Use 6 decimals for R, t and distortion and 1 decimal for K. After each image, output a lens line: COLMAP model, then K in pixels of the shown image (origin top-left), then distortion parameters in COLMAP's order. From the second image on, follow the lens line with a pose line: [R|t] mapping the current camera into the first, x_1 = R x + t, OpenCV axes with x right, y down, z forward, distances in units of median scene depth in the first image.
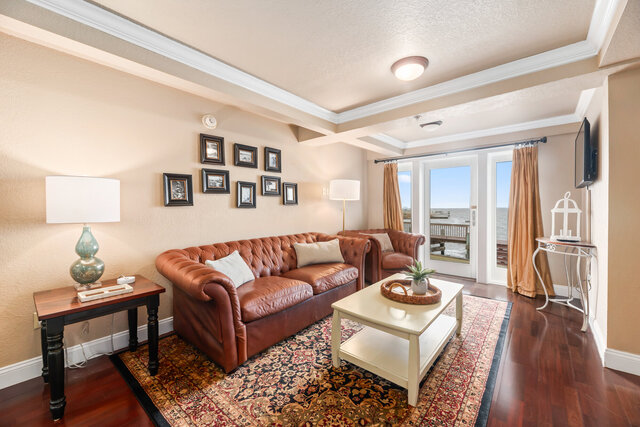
lens RADIAL K [[259.6, 0, 322.5], [0, 259.6, 212.5], [0, 0, 1]] dist [0.002465, -0.001687]
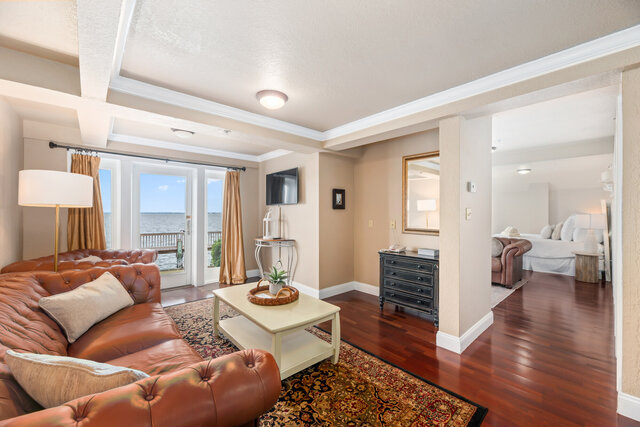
lens RADIAL K [[259.6, 0, 320.7], [0, 259.6, 212.4], [0, 0, 1]] dist [0.002465, -0.001687]
pose [[0.139984, 0.007423, 0.990126, -0.521769], [0.015962, 0.999825, -0.009752, -0.026932], [-0.990025, 0.017170, 0.139841, 0.433084]]
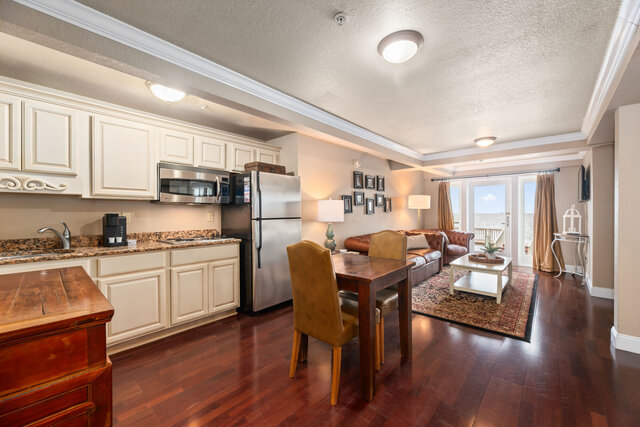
lens RADIAL K [[259.6, 0, 319.1], [0, 259.6, 216.0], [0, 0, 1]] dist [0.002465, -0.001687]
pose [[0.999456, 0.001419, -0.032953, -0.553915], [-0.001578, 0.999987, -0.004806, 0.002367], [0.032946, 0.004856, 0.999445, -0.632108]]
